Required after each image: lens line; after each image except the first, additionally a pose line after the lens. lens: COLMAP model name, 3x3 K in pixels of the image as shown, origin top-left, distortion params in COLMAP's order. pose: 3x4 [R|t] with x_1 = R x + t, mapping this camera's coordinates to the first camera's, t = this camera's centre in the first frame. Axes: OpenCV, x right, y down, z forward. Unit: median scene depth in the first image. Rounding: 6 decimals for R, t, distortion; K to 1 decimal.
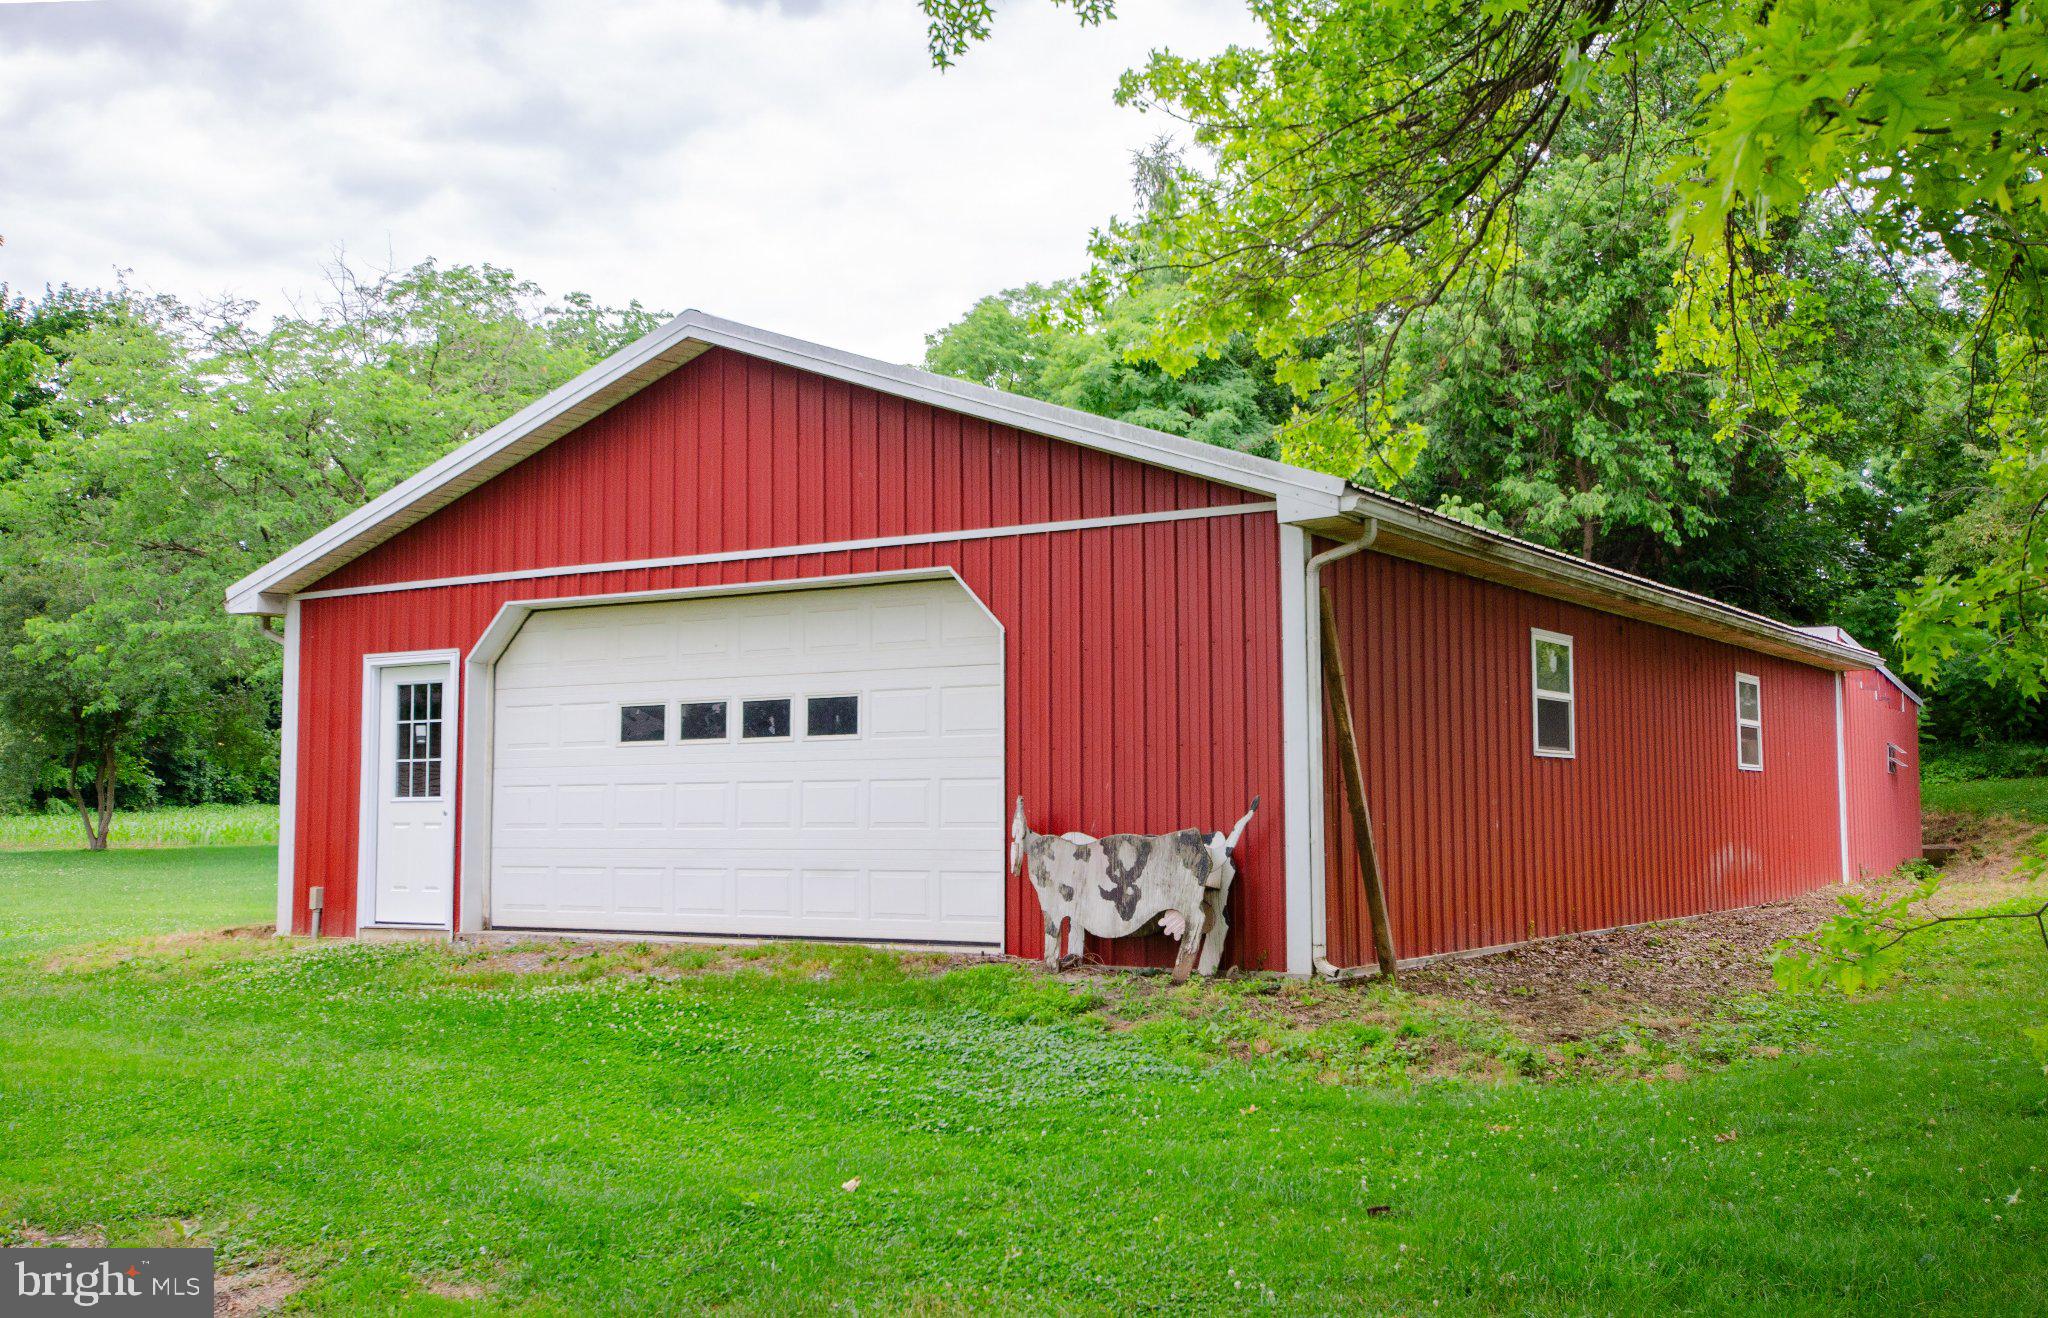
lens RADIAL K [[2185.9, 0, 1024.0], [0, 2185.9, 659.0], [0, 0, 1]] dist [0.005929, -0.008264]
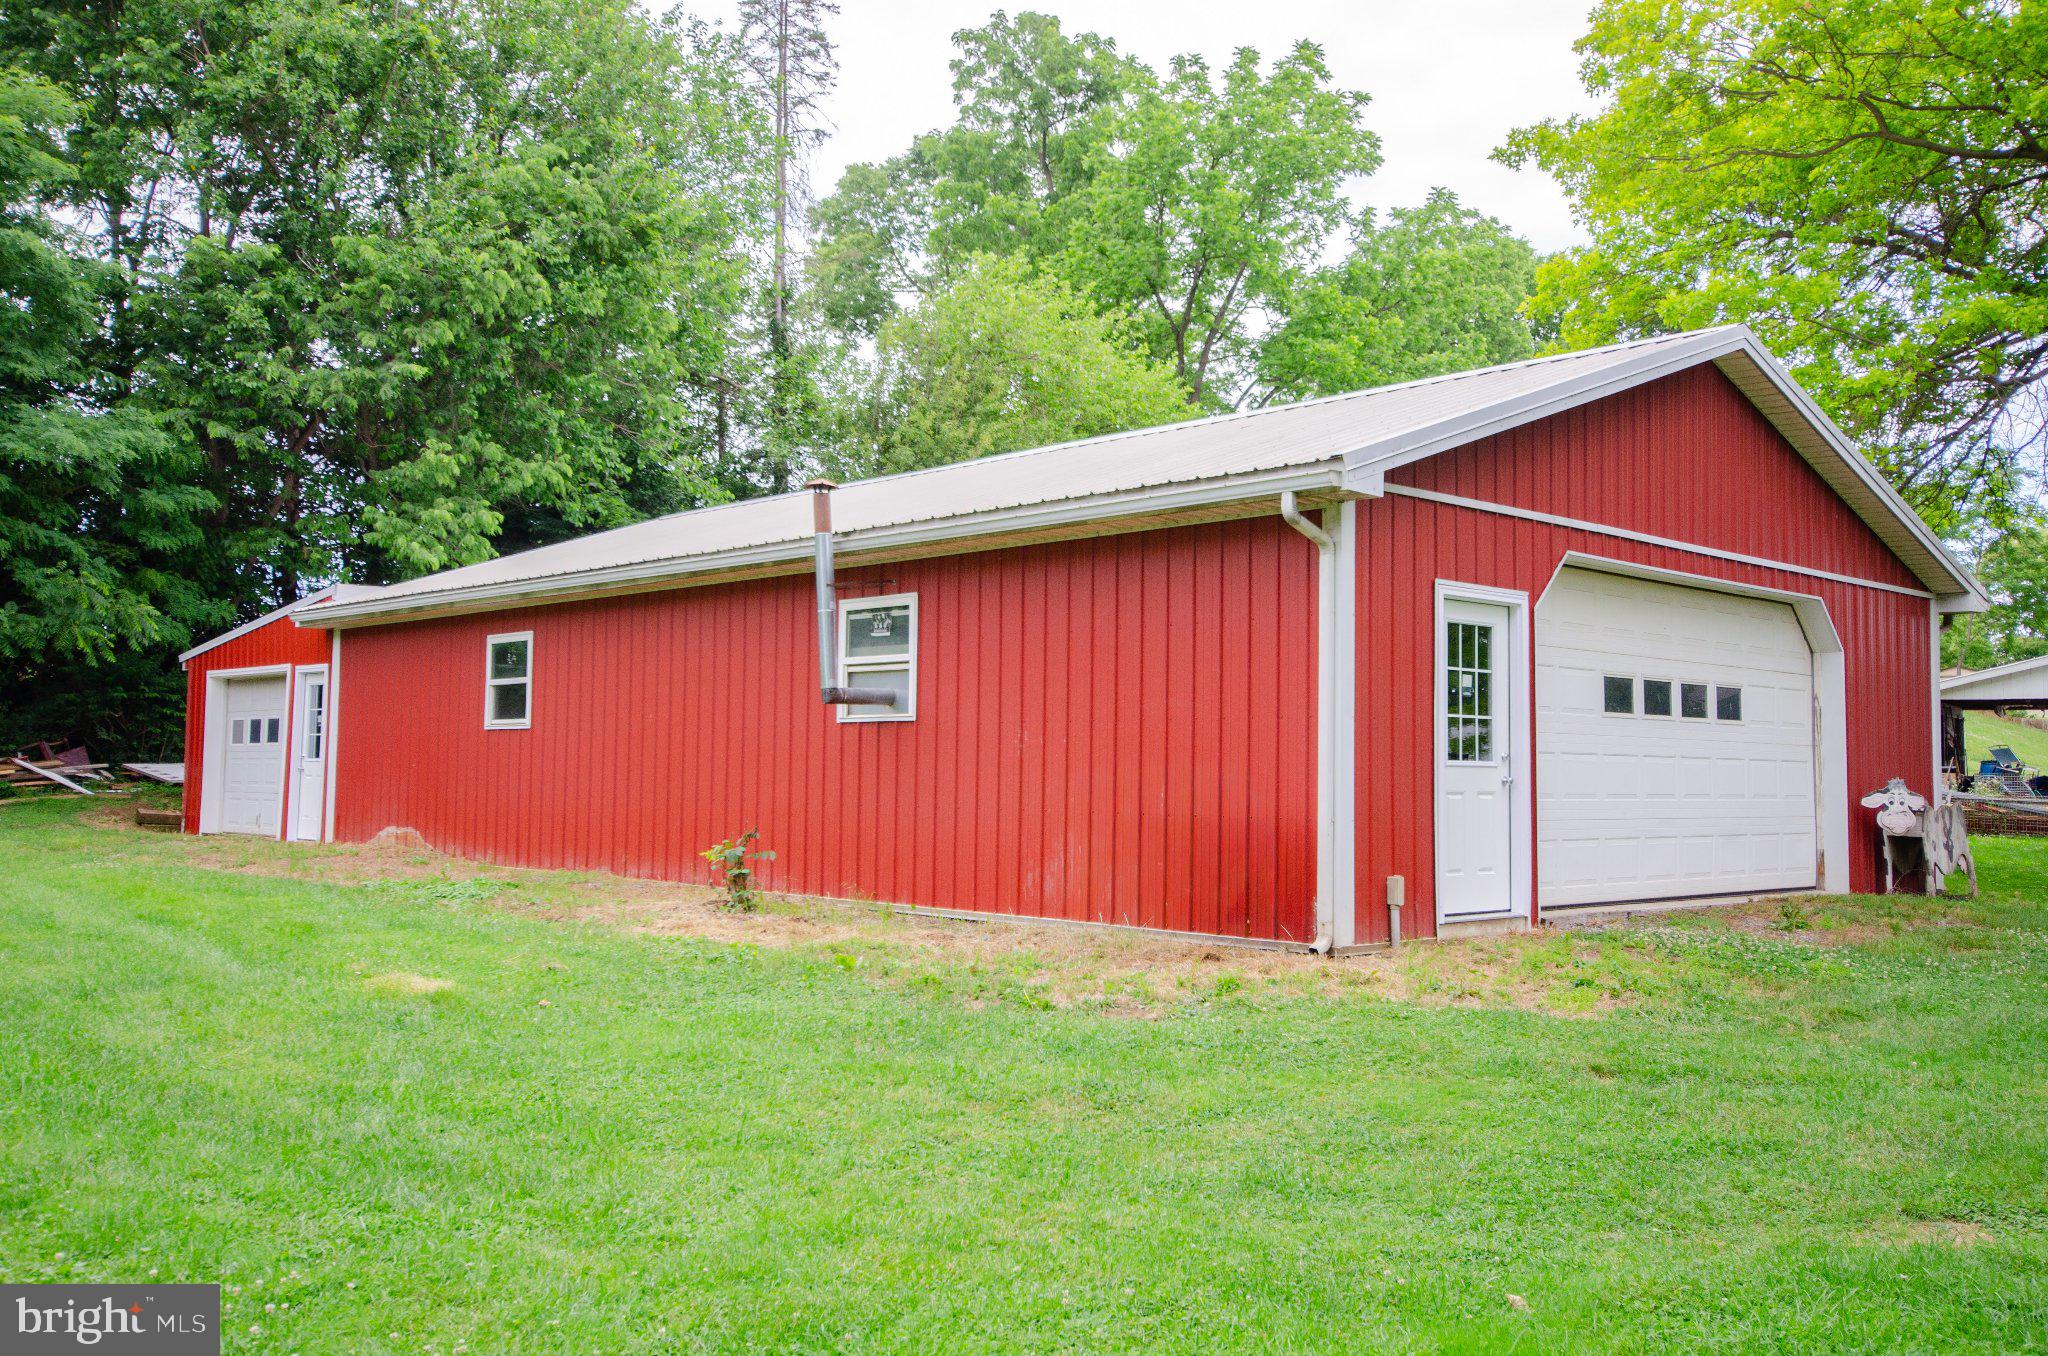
lens RADIAL K [[1792.7, 0, 1024.0], [0, 1792.7, 678.0], [0, 0, 1]] dist [-0.002459, -0.002216]
pose [[0.227567, 0.058033, 0.972032, -0.973985], [-0.089486, 0.995245, -0.038469, 0.072925], [-0.969642, -0.078229, 0.231678, 1.006158]]
